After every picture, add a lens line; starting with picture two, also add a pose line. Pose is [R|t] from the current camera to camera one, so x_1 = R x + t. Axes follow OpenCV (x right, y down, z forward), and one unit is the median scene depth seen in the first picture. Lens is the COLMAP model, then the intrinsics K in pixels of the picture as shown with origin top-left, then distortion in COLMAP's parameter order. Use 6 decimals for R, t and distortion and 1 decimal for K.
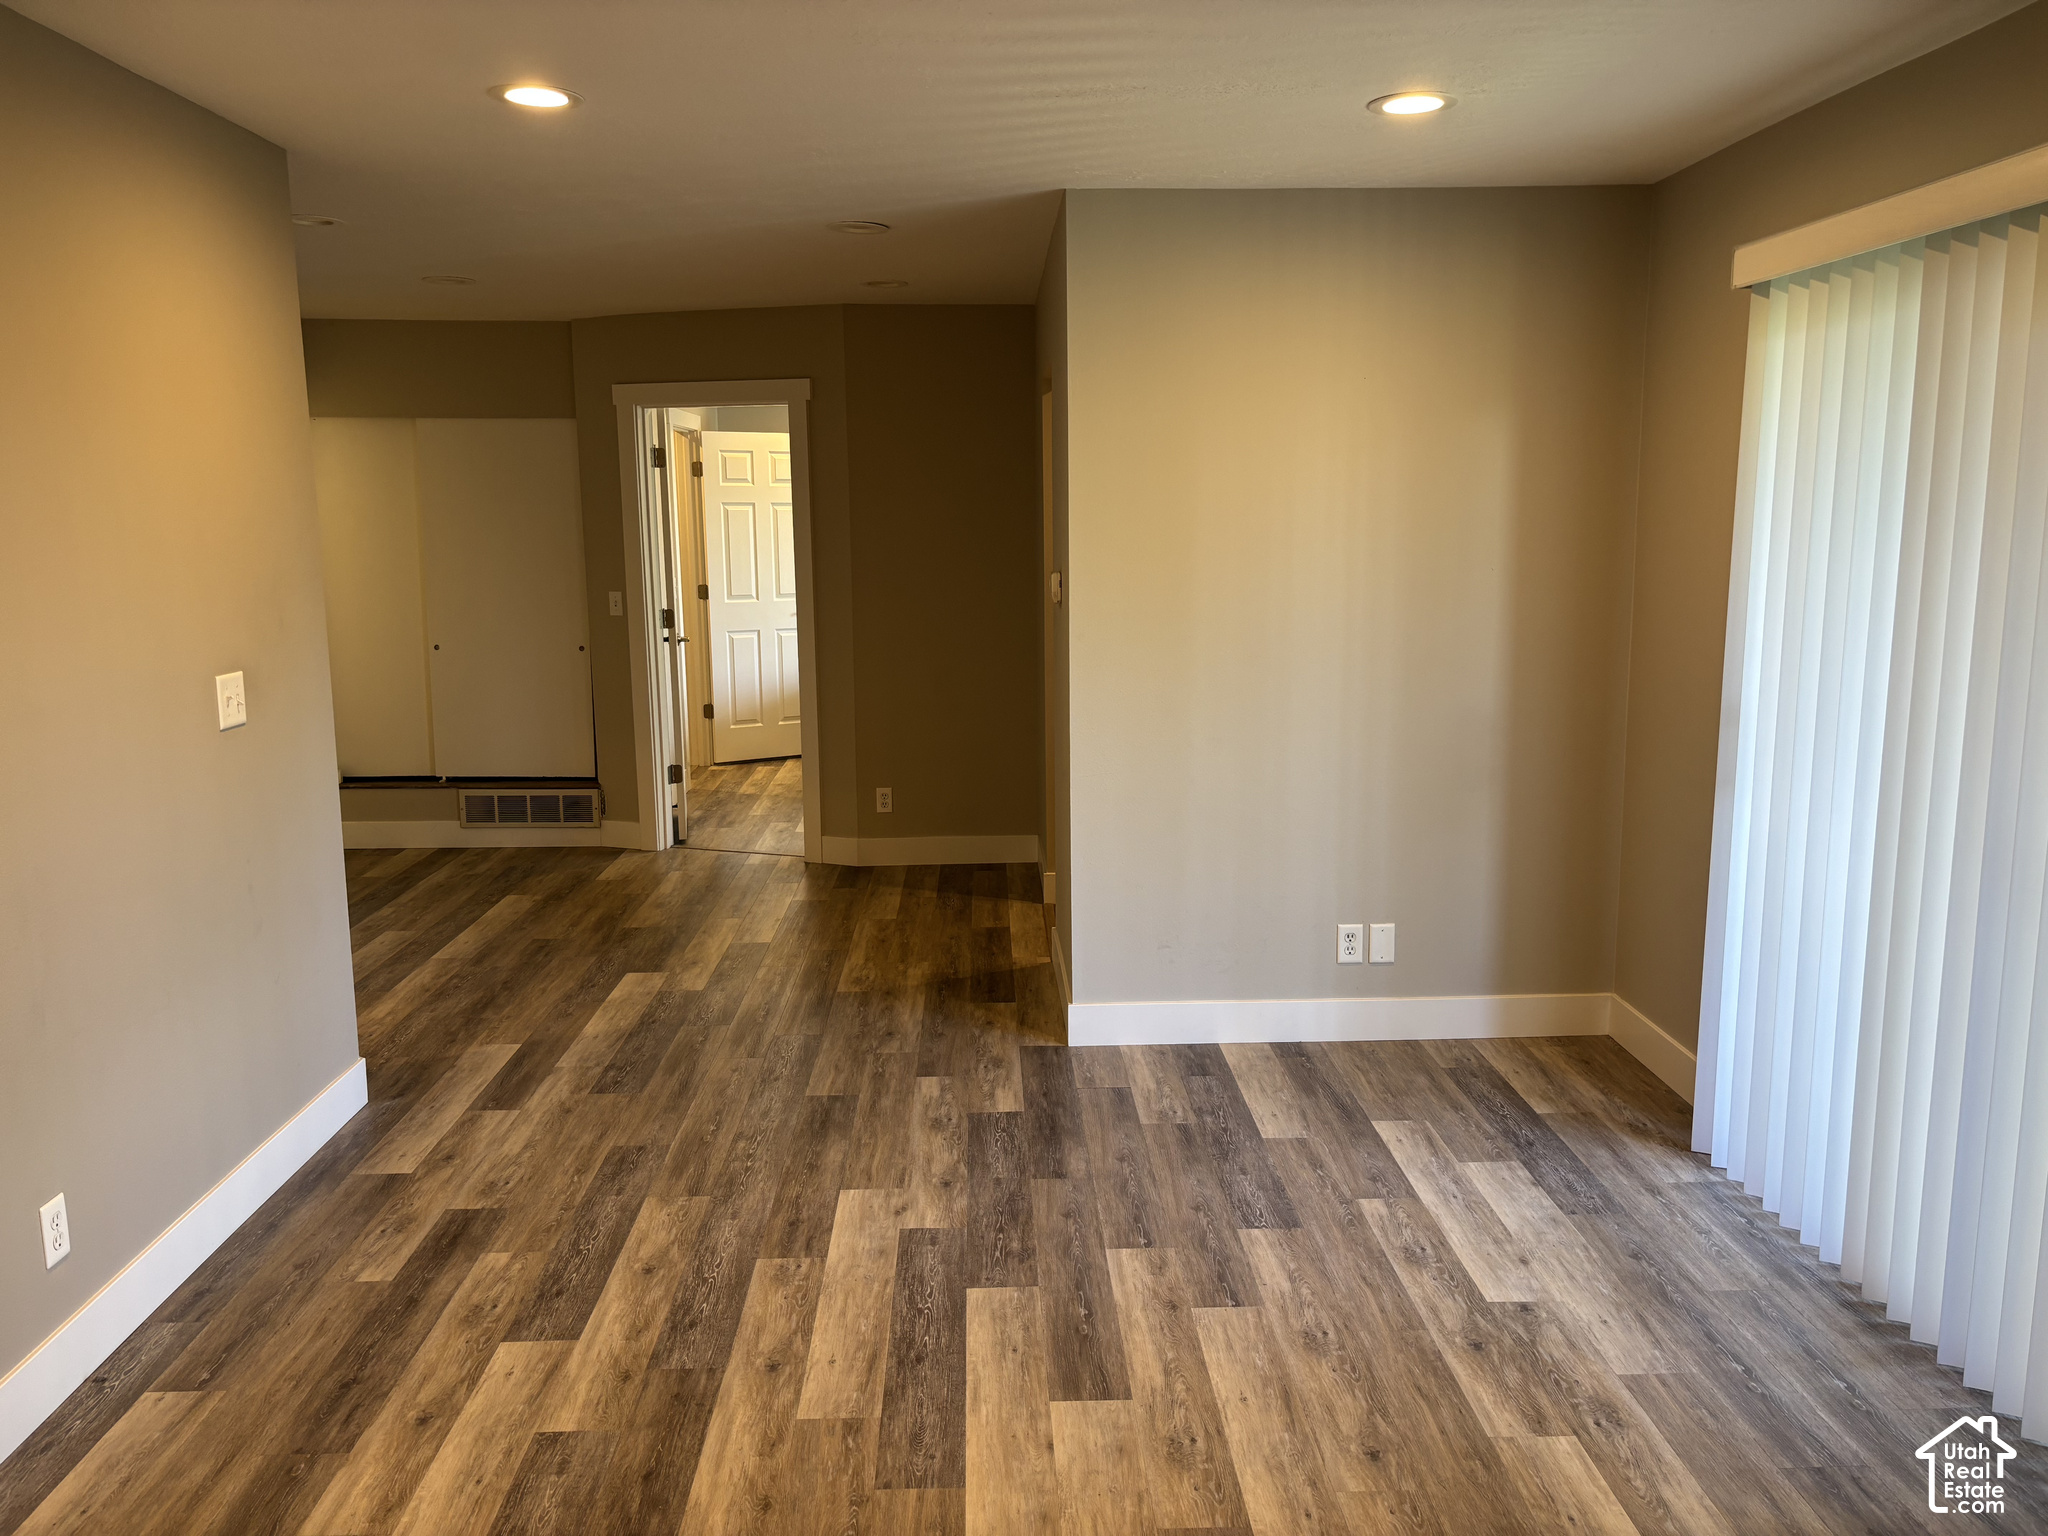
lens RADIAL K [[1551.3, 0, 1025.6], [0, 1551.3, 751.7], [0, 0, 1]] dist [0.015076, -0.005850]
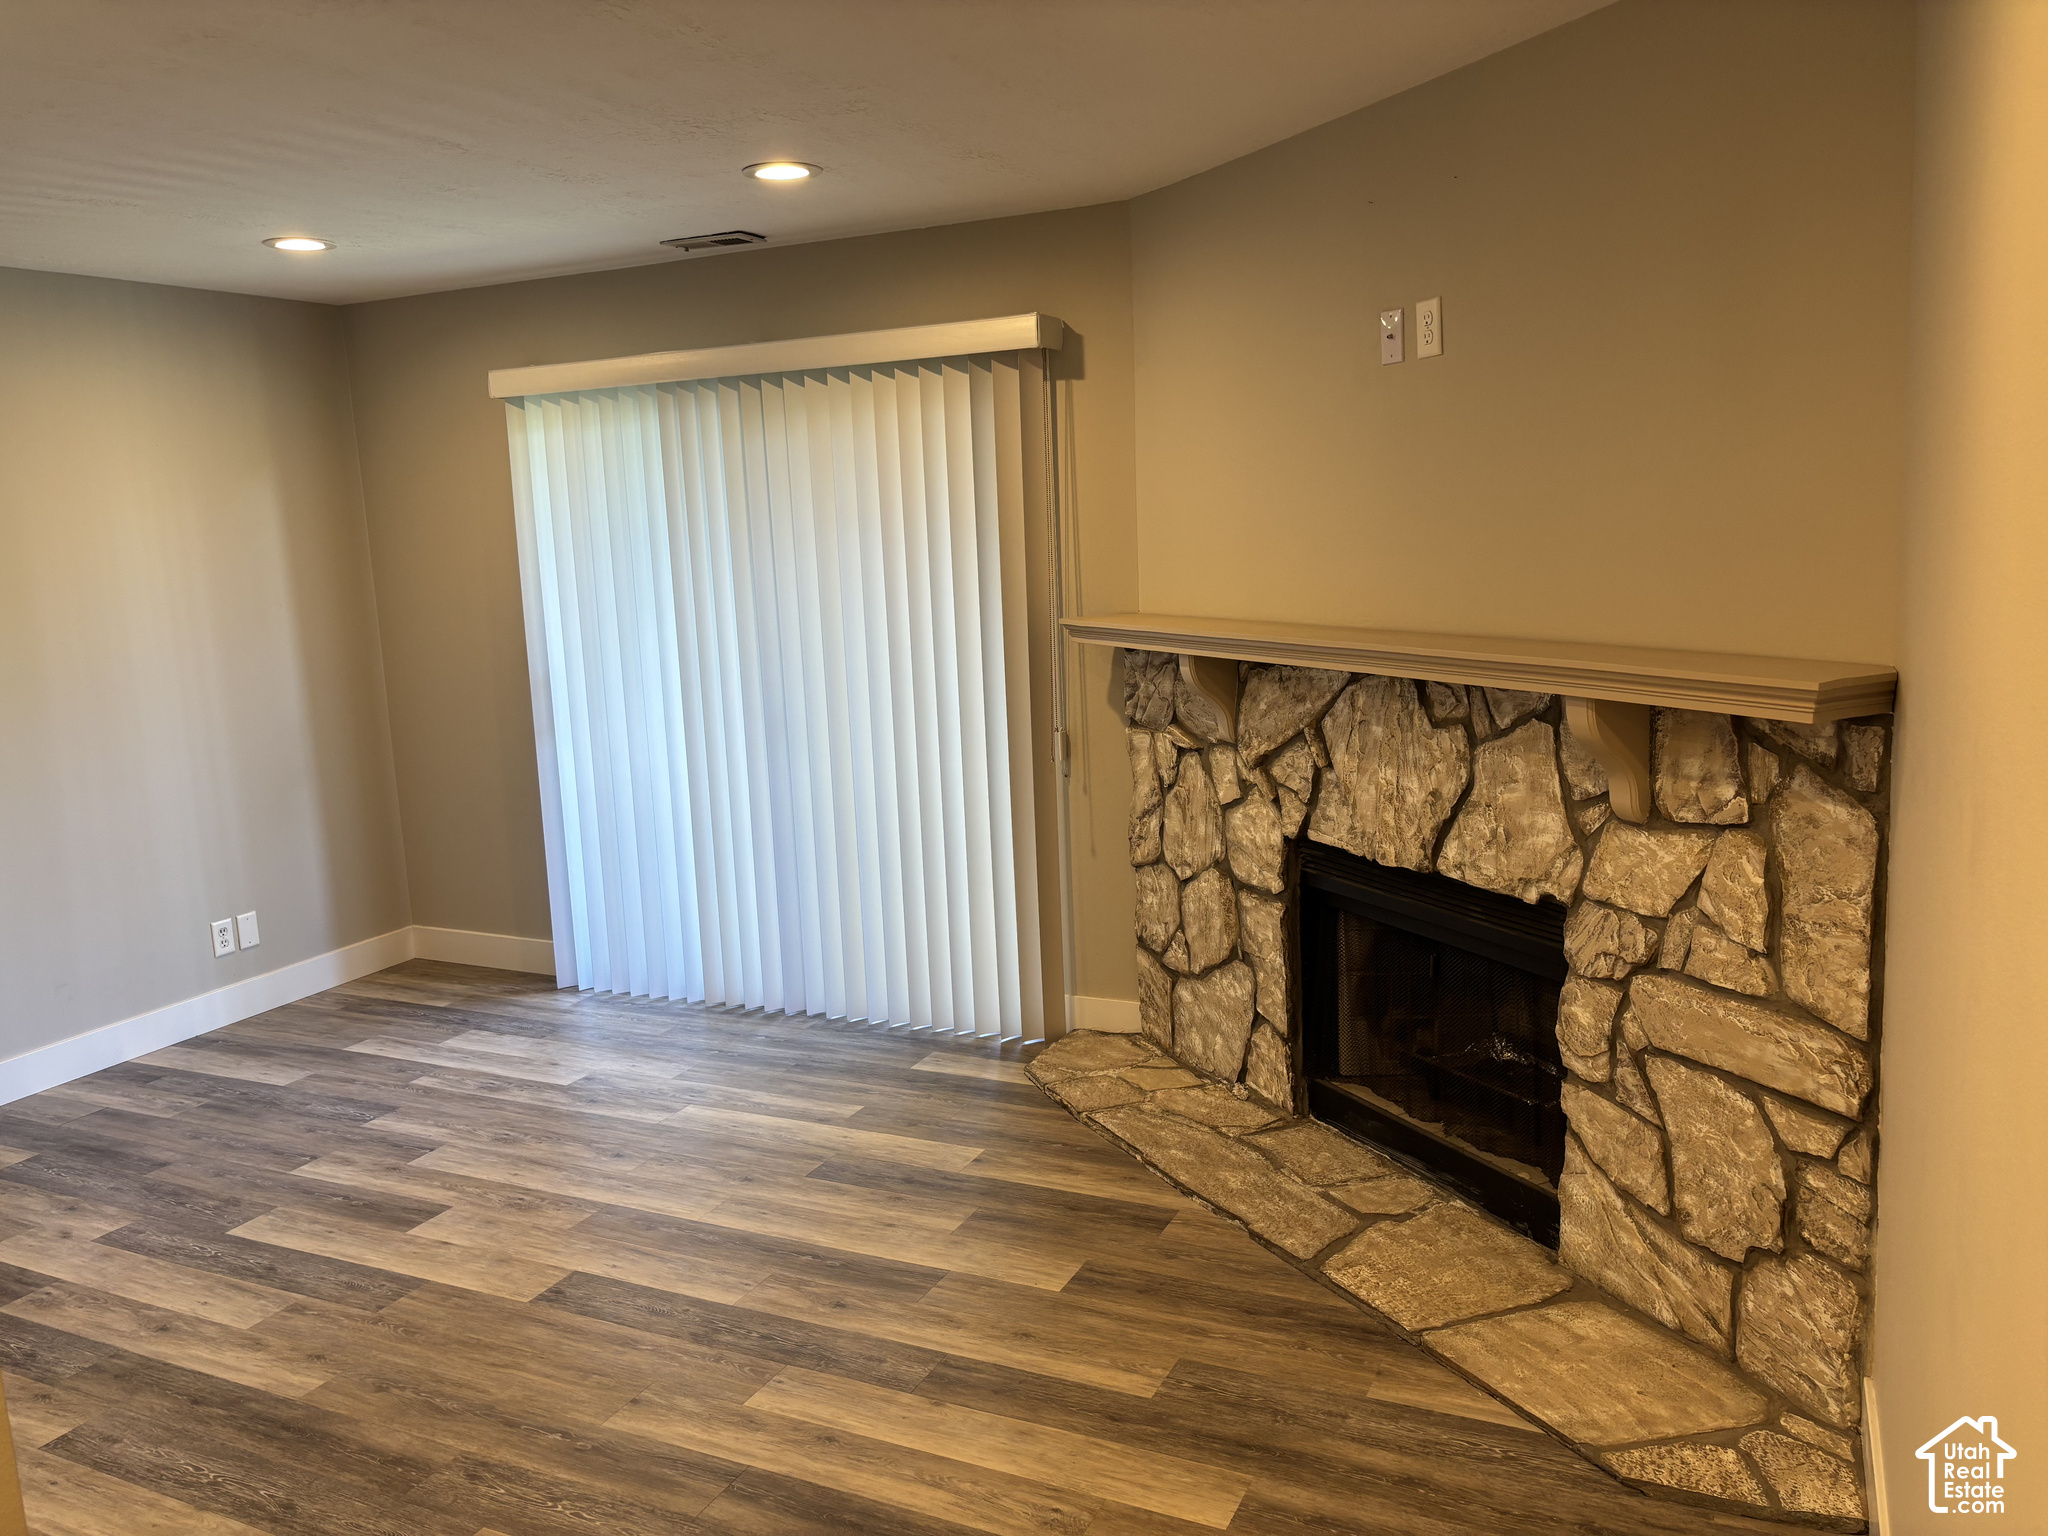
lens RADIAL K [[1551.3, 0, 1024.1], [0, 1551.3, 774.2], [0, 0, 1]] dist [0.015076, -0.005850]
pose [[0.461128, -0.157956, 0.873162, -0.622236], [0.173577, 0.981075, 0.085810, 0.011620], [-0.870191, 0.111992, 0.479818, -0.097429]]
